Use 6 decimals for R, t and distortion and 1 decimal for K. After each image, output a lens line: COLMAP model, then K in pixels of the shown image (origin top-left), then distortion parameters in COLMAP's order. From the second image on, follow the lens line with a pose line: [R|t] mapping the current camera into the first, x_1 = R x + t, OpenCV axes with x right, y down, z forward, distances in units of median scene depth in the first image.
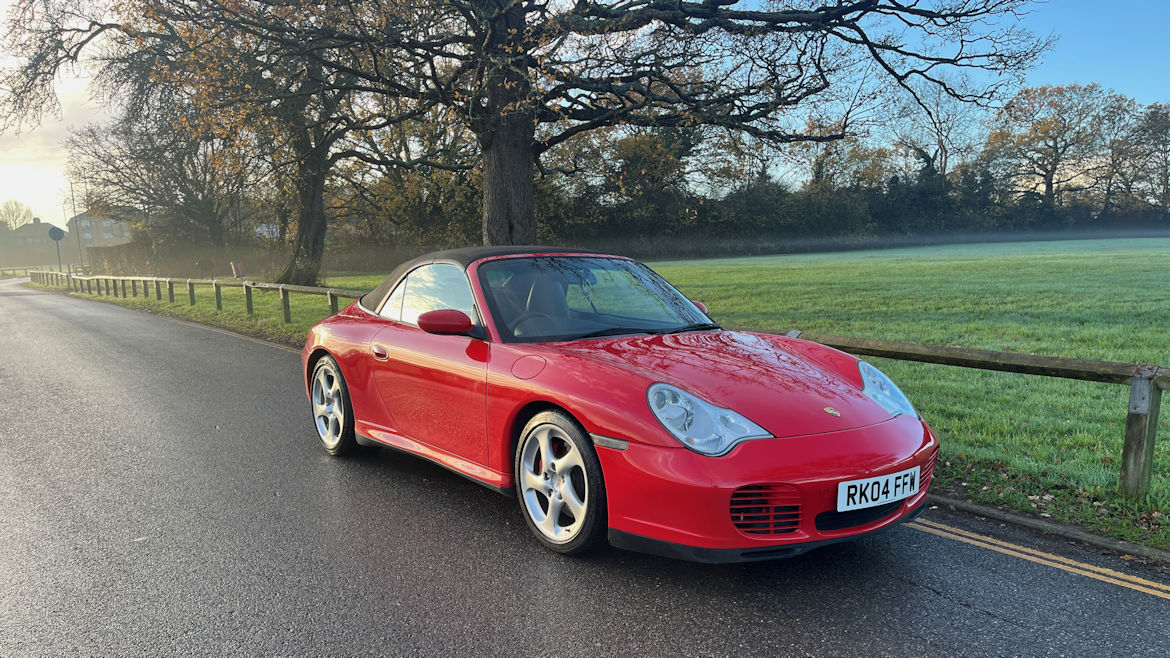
lens RADIAL K [[901.3, 0, 585.0], [0, 901.3, 329.0], [0, 0, 1]] dist [0.074573, -0.199204]
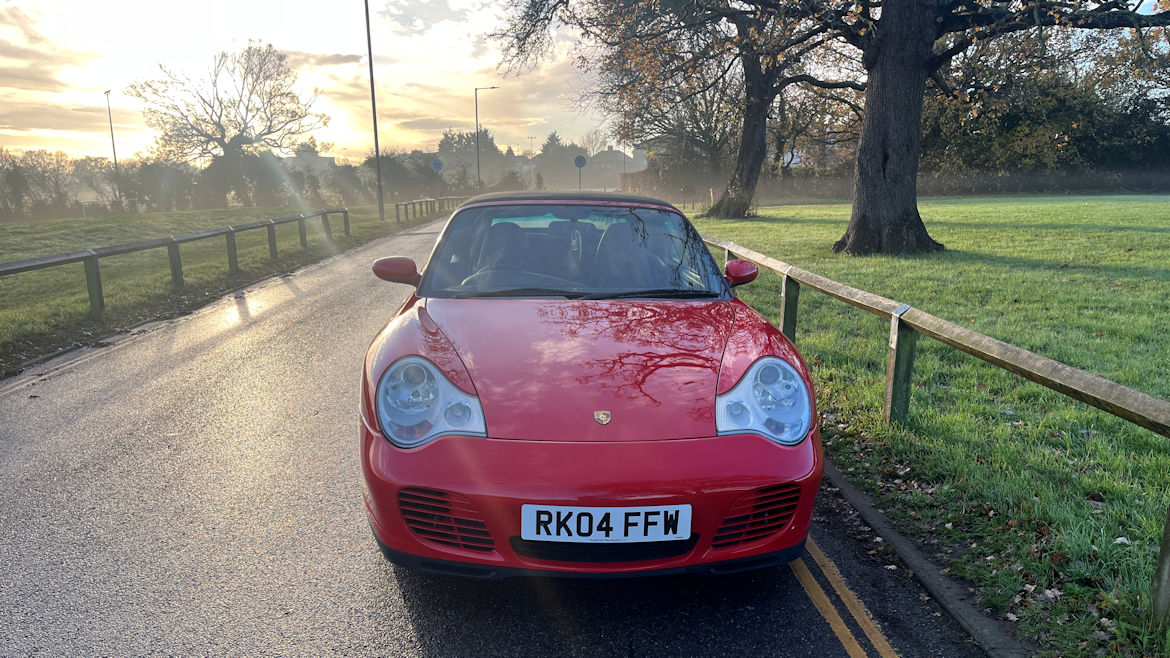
lens RADIAL K [[901.3, 0, 585.0], [0, 901.3, 329.0], [0, 0, 1]] dist [0.074573, -0.199204]
pose [[0.830951, 0.096046, -0.547992, 0.715503], [-0.050350, 0.993926, 0.097857, -0.065915], [0.554062, -0.053723, 0.830740, 0.343948]]
